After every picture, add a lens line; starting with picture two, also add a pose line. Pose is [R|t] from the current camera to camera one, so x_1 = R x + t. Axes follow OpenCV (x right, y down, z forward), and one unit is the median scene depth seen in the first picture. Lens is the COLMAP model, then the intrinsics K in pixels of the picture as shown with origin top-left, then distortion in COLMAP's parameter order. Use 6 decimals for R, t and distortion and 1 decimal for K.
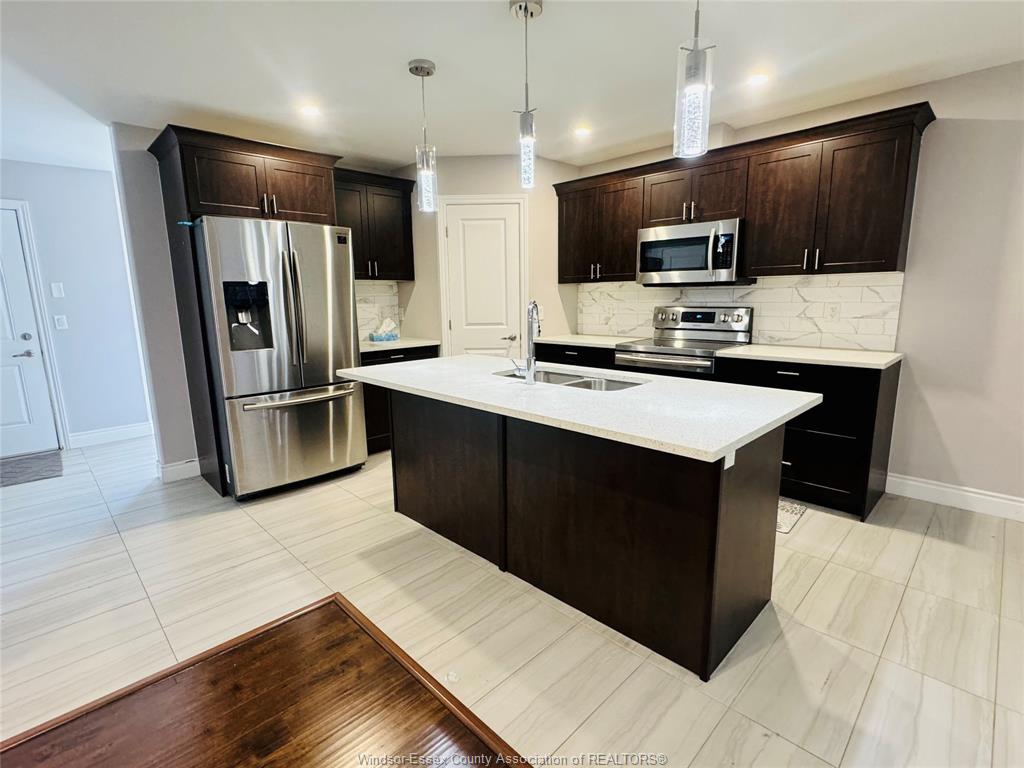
lens RADIAL K [[494.4, 0, 512.0], [0, 494.4, 384.0], [0, 0, 1]] dist [-0.003765, 0.000746]
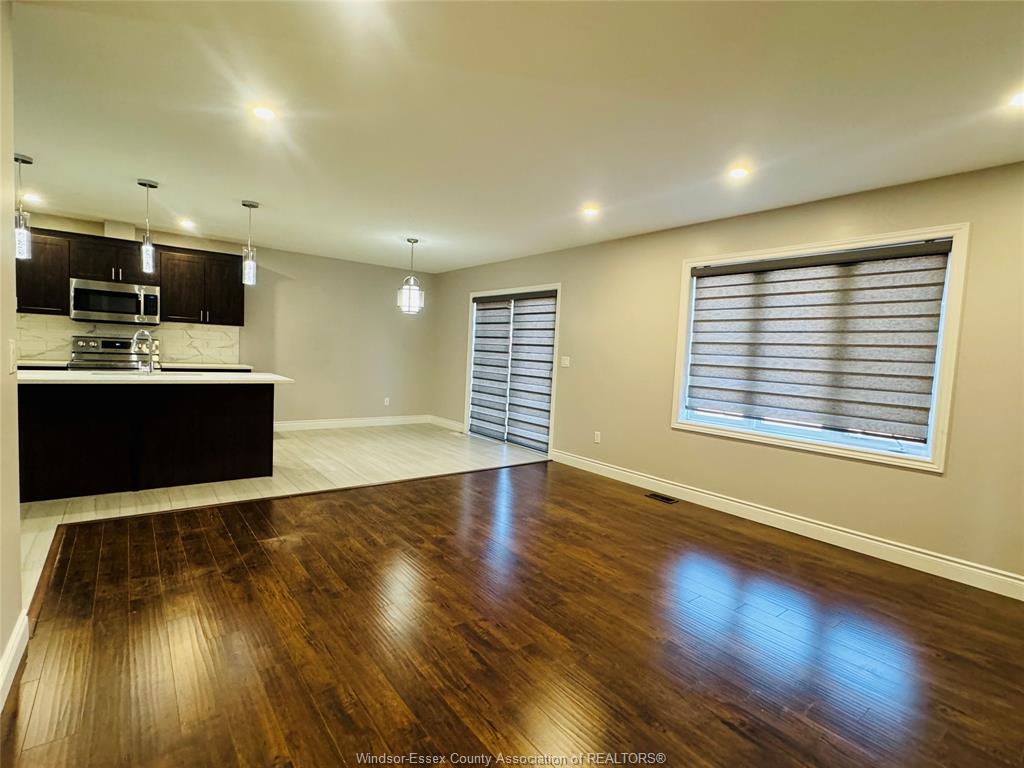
lens RADIAL K [[494.4, 0, 512.0], [0, 494.4, 384.0], [0, 0, 1]] dist [-0.003765, 0.000746]
pose [[0.116350, -0.044500, 0.992211, -1.063048], [0.126265, 0.991553, 0.029664, 0.093427], [-0.985150, 0.121830, 0.120986, -0.344655]]
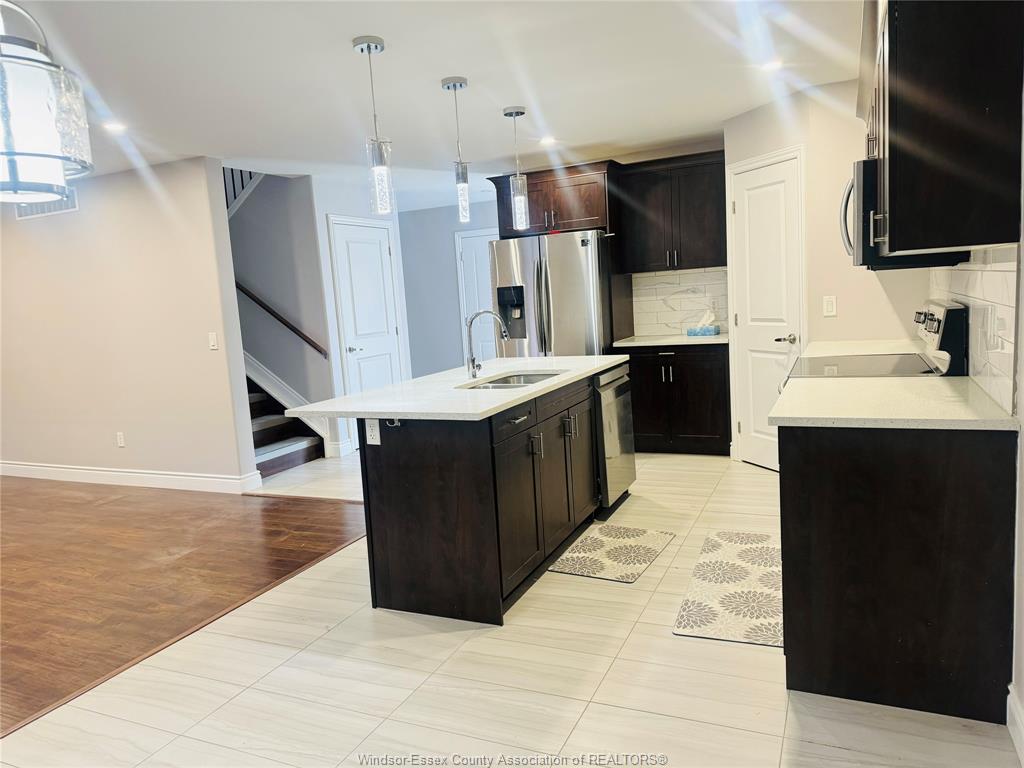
lens RADIAL K [[714.3, 0, 511.5], [0, 714.3, 381.0], [0, 0, 1]] dist [0.091792, -0.110863]
pose [[0.346505, 0.107797, -0.931834, 1.134742], [-0.105301, 0.991566, 0.075551, -0.091702], [0.932119, 0.071944, 0.354934, 0.309272]]
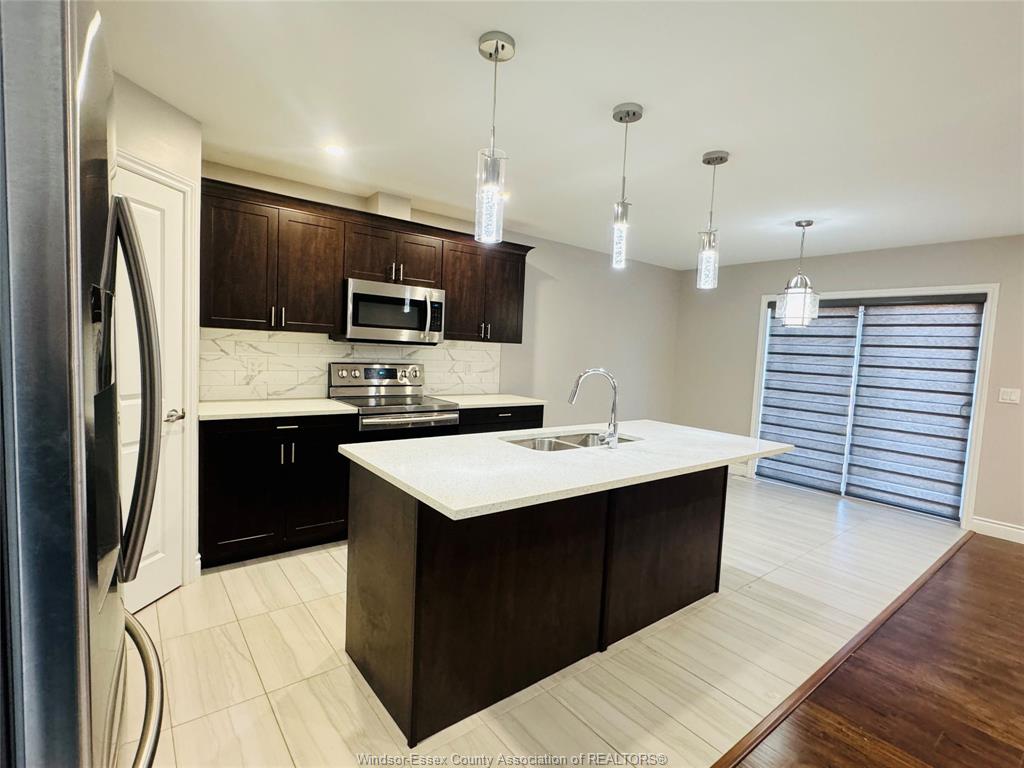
lens RADIAL K [[494.4, 0, 512.0], [0, 494.4, 384.0], [0, 0, 1]] dist [-0.003765, 0.000746]
pose [[0.116857, -0.052559, 0.991757, -0.678385], [0.128023, 0.991064, 0.037437, -0.134803], [-0.984863, 0.122593, 0.122542, 0.705470]]
